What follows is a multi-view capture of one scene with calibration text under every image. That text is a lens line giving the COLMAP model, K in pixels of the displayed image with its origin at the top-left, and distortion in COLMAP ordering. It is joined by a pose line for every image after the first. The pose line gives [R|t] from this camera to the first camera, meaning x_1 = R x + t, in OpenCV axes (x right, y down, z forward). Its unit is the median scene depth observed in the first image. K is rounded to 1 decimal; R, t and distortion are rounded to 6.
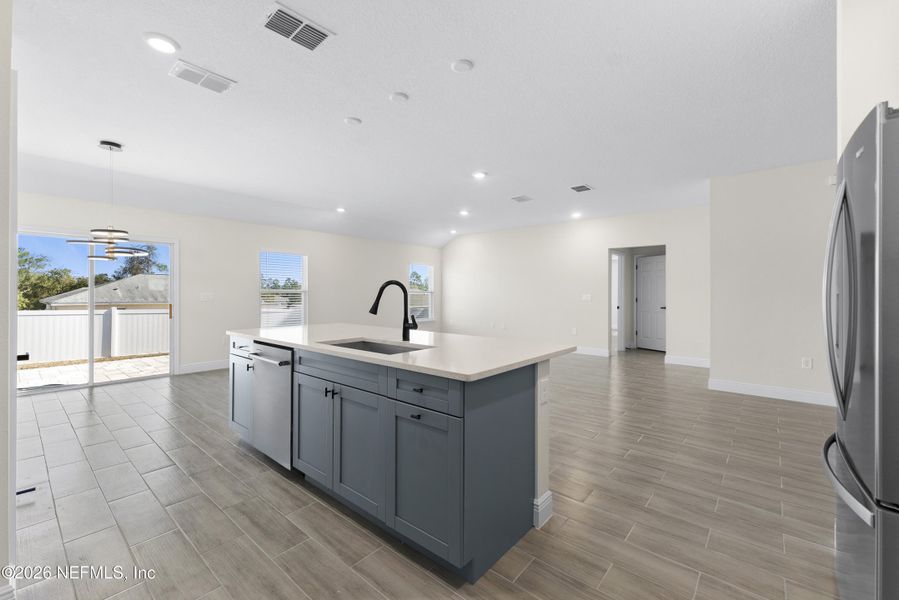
lens RADIAL K [[369.2, 0, 449.5], [0, 369.2, 291.4], [0, 0, 1]] dist [-0.000096, 0.000025]
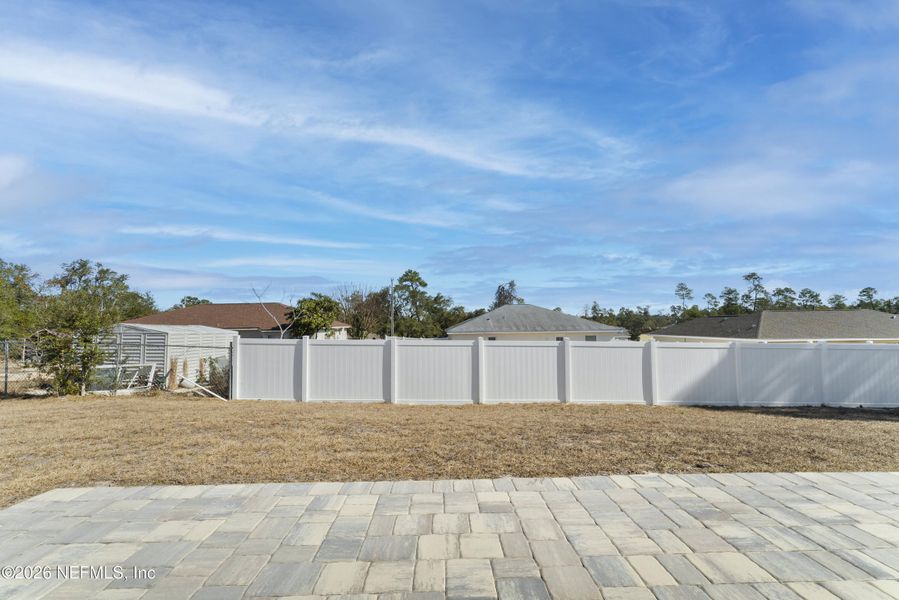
lens RADIAL K [[371.5, 0, 446.1], [0, 371.5, 315.8], [0, 0, 1]] dist [-0.000231, 0.000098]
pose [[0.655306, -0.031369, -0.754712, -1.998886], [0.020724, 0.999508, -0.023550, 0.081907], [0.755079, -0.000208, 0.655634, 2.369146]]
